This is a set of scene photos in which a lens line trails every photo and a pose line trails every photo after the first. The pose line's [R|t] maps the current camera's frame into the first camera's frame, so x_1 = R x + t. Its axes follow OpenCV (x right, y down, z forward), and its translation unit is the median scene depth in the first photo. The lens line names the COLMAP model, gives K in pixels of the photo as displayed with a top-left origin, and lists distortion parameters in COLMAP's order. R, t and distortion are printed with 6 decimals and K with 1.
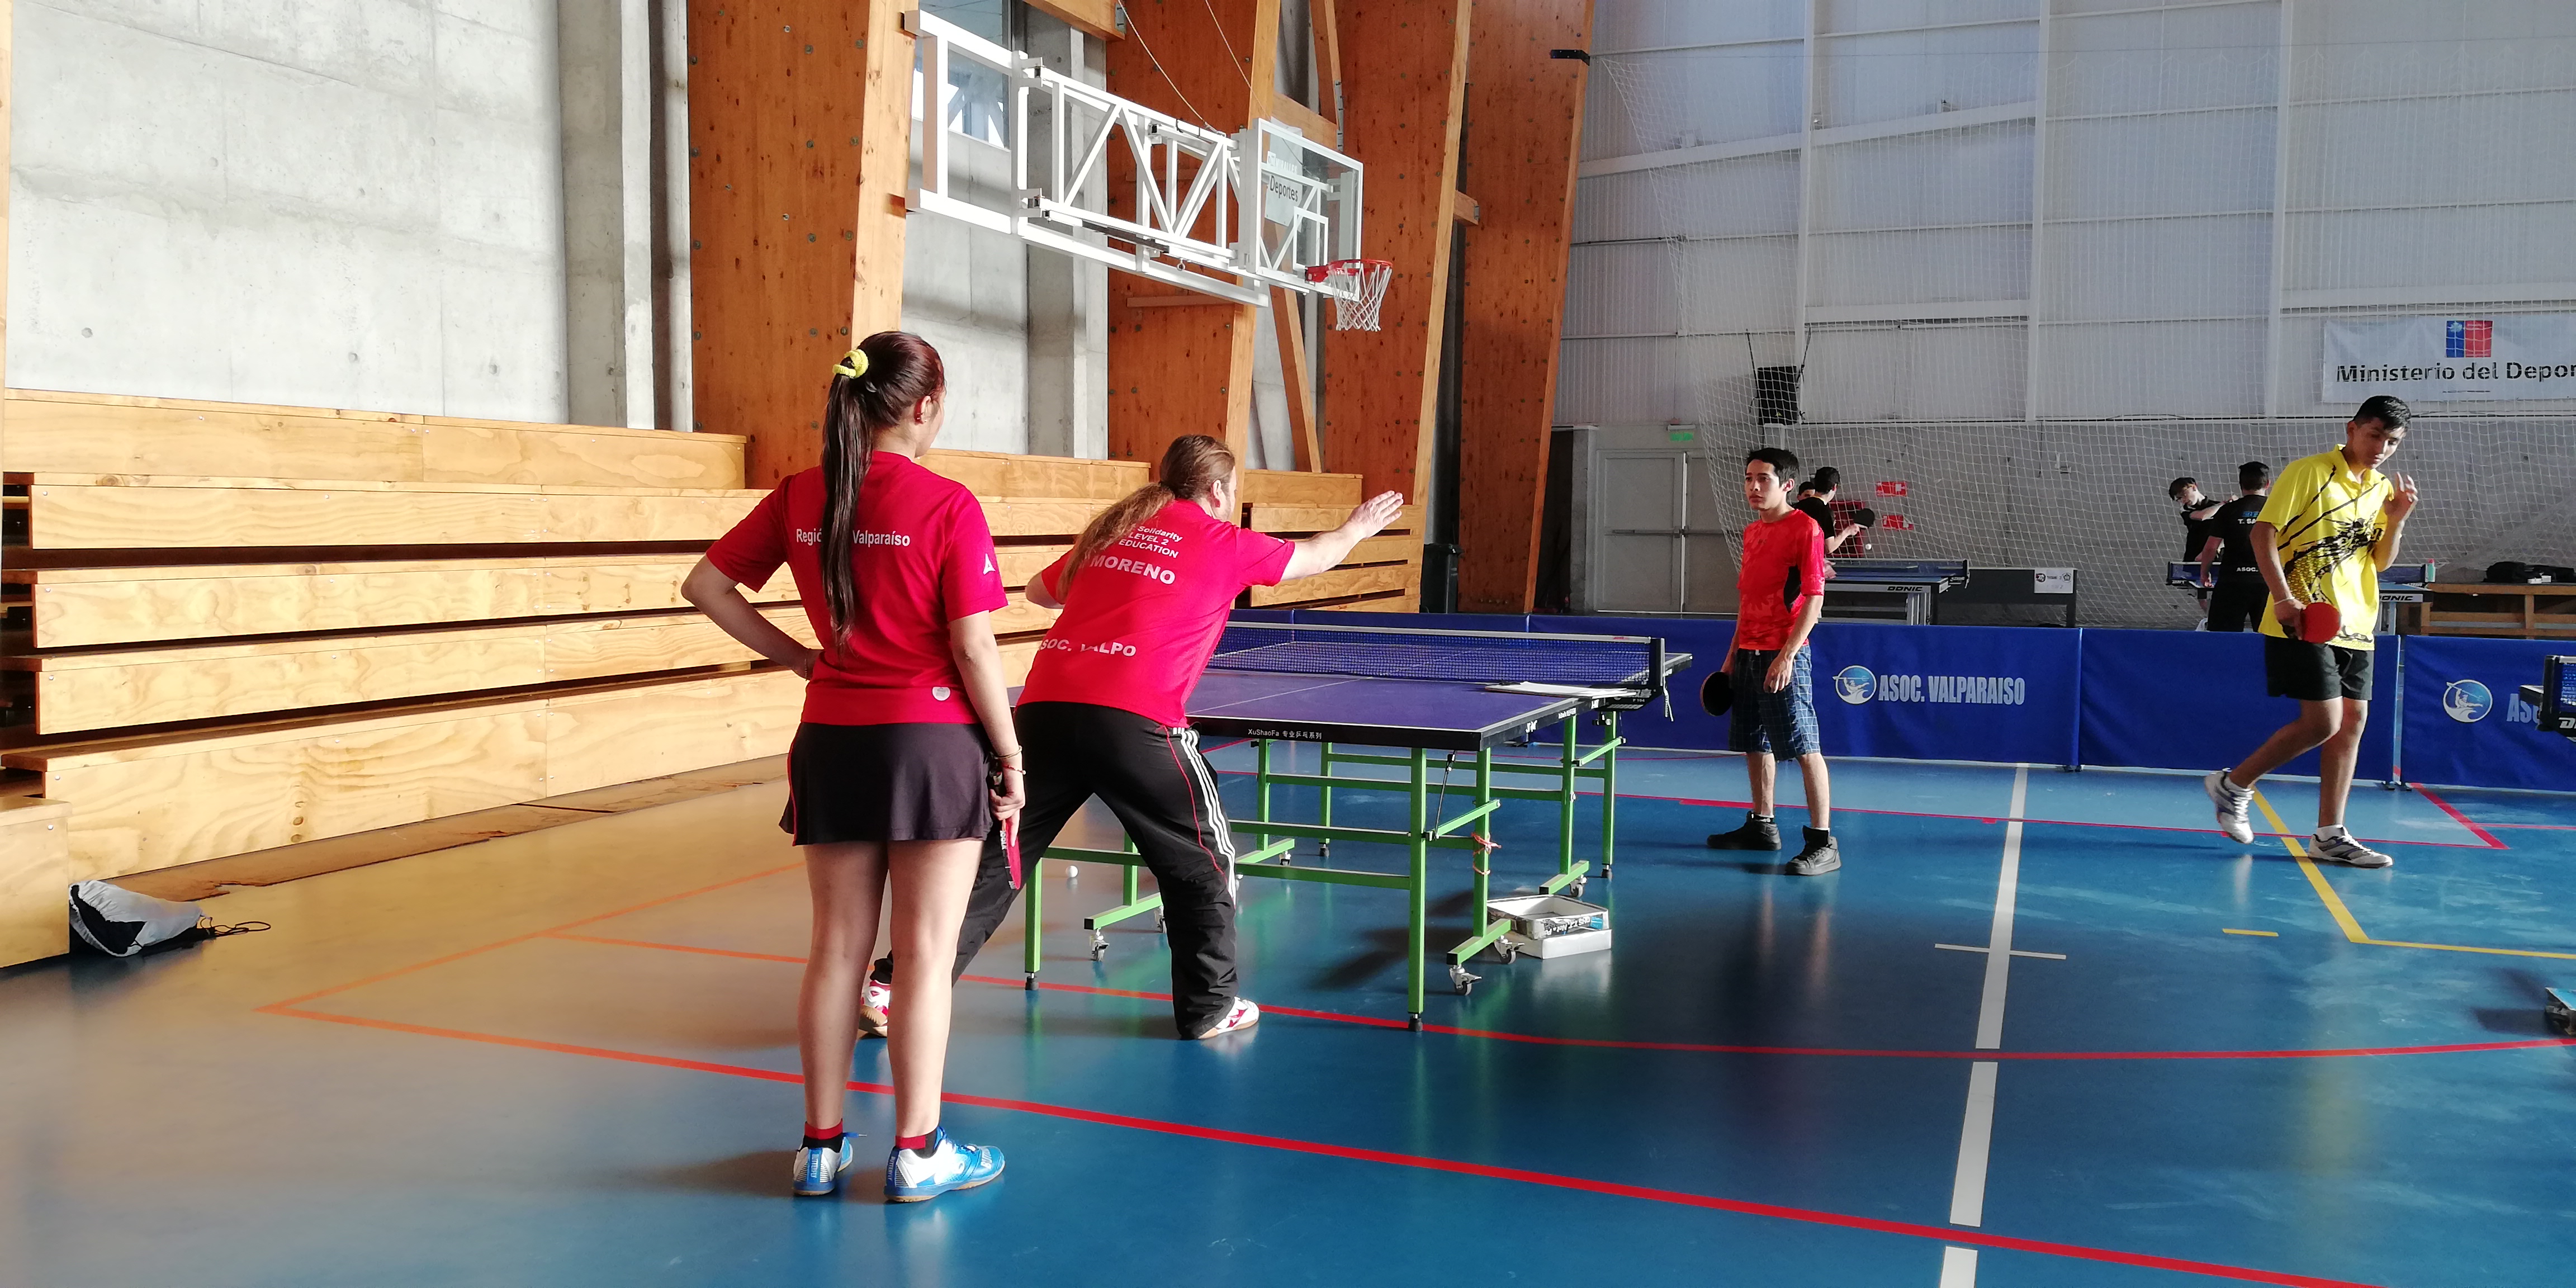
lens RADIAL K [[1928.5, 0, 1284.7], [0, 1928.5, 639.3], [0, 0, 1]] dist [0.059133, -0.081830]
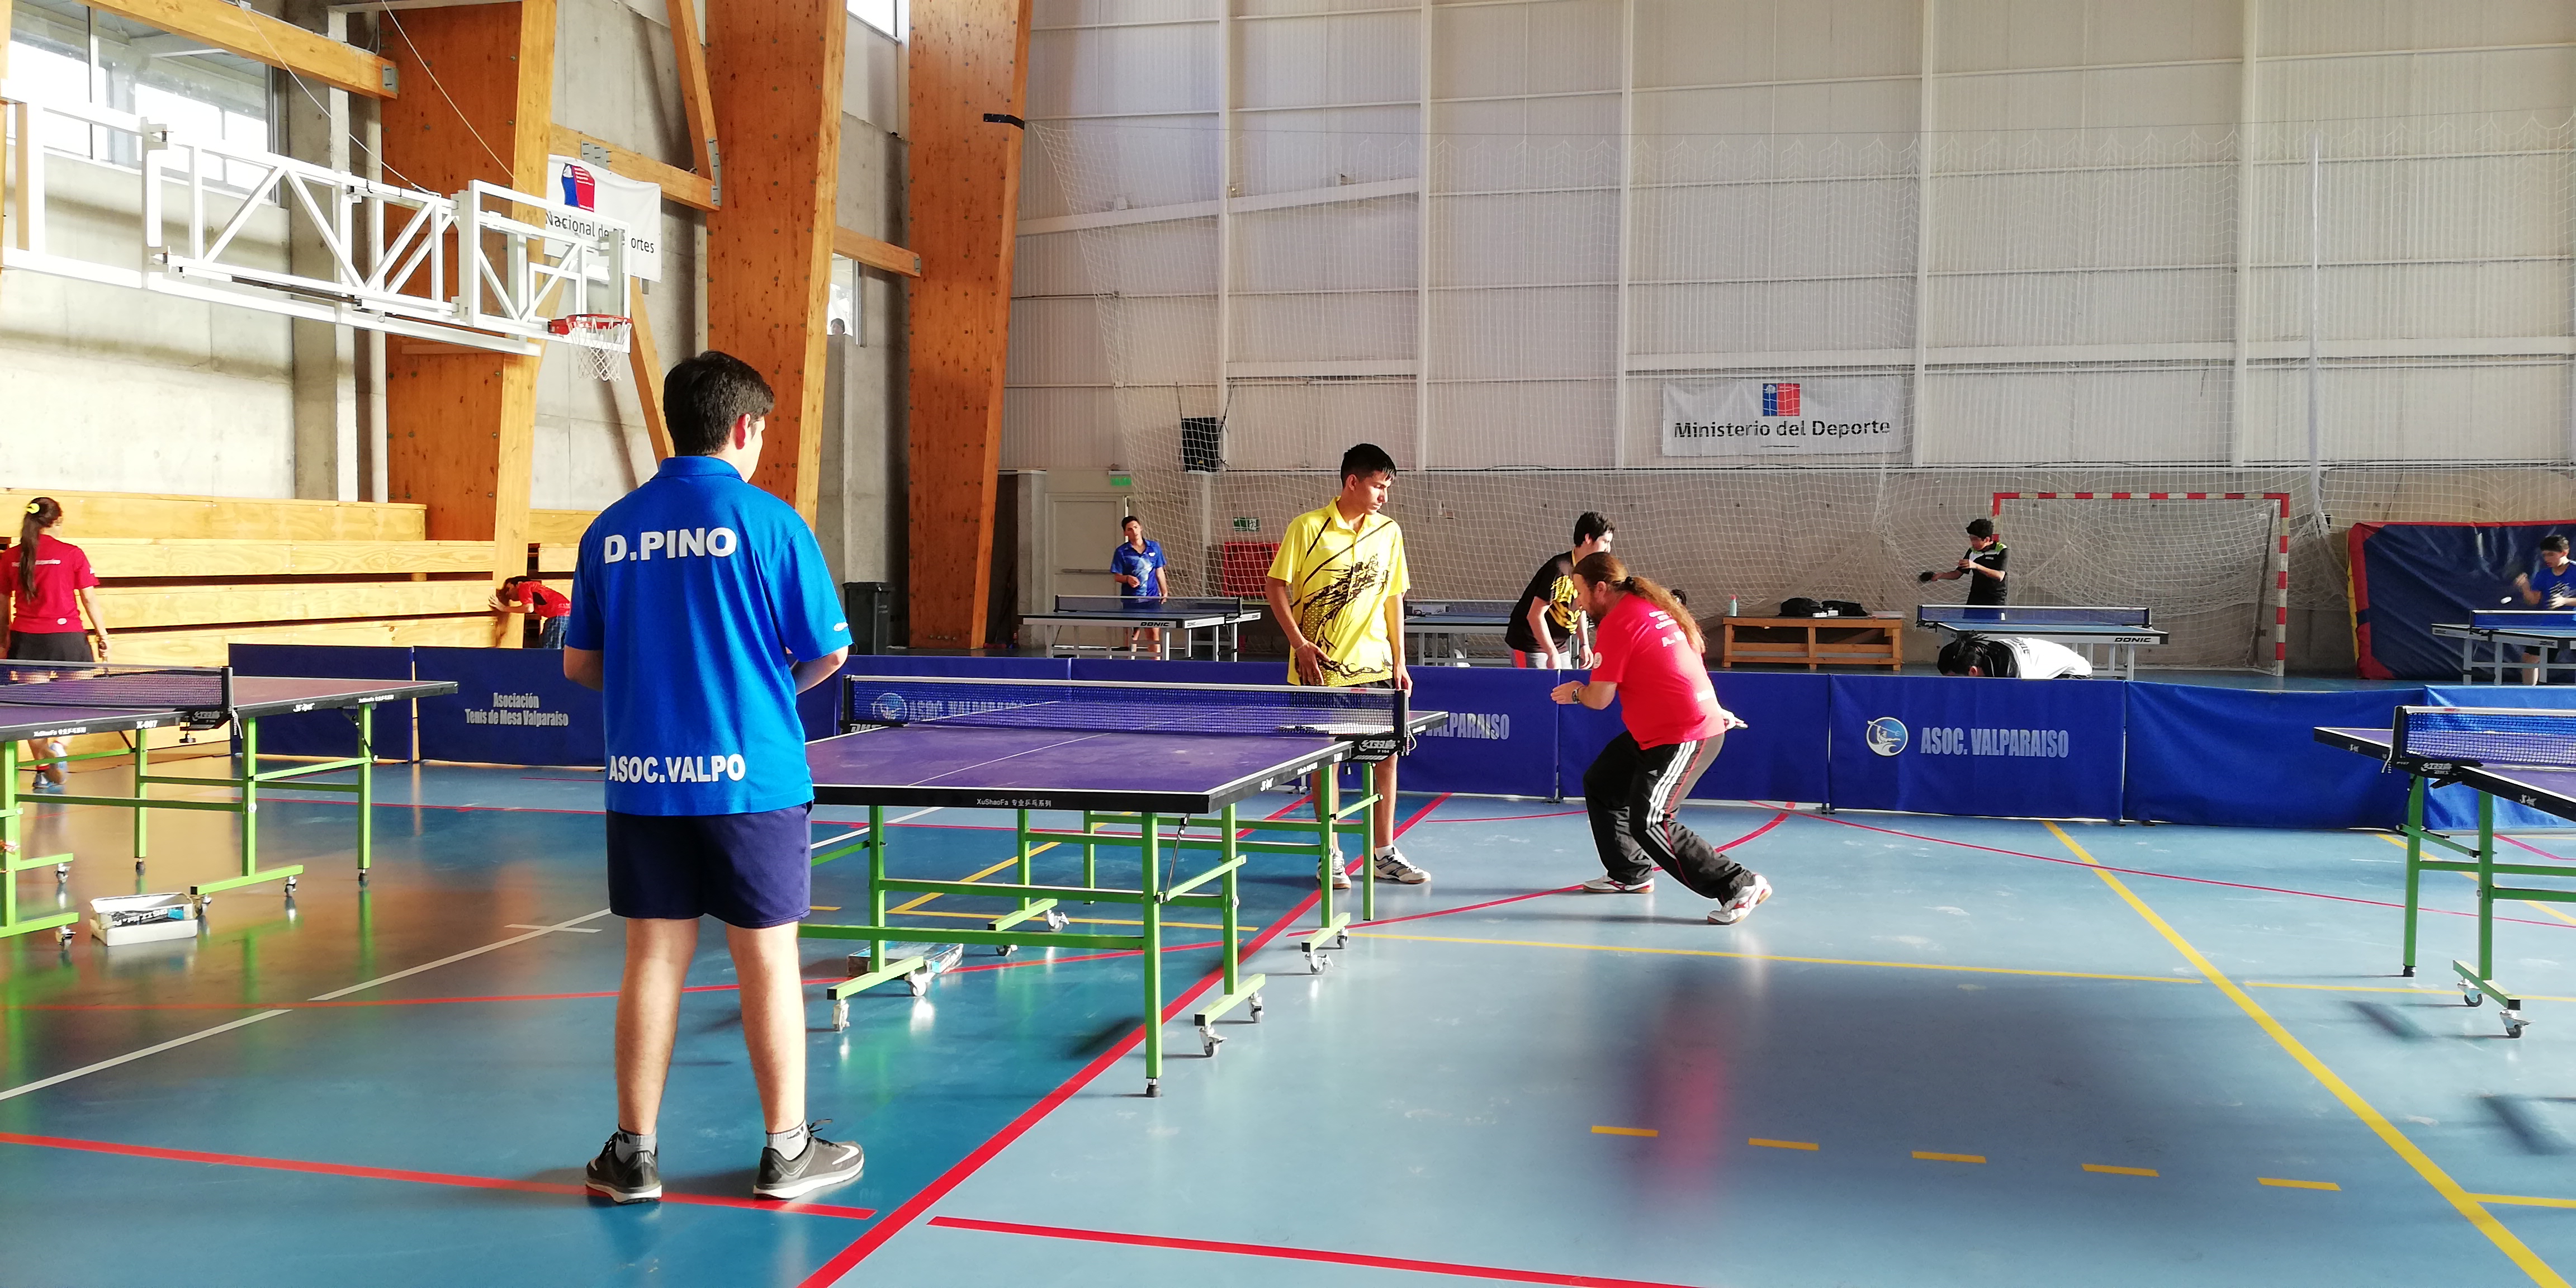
lens RADIAL K [[1928.5, 0, 1295.4], [0, 1928.5, 643.9], [0, 0, 1]] dist [0.059133, -0.081830]
pose [[0.990741, -0.005856, 0.135640, 0.190604], [0.008173, 0.999830, -0.016532, 0.002905], [-0.135520, 0.017488, 0.990620, -0.070611]]
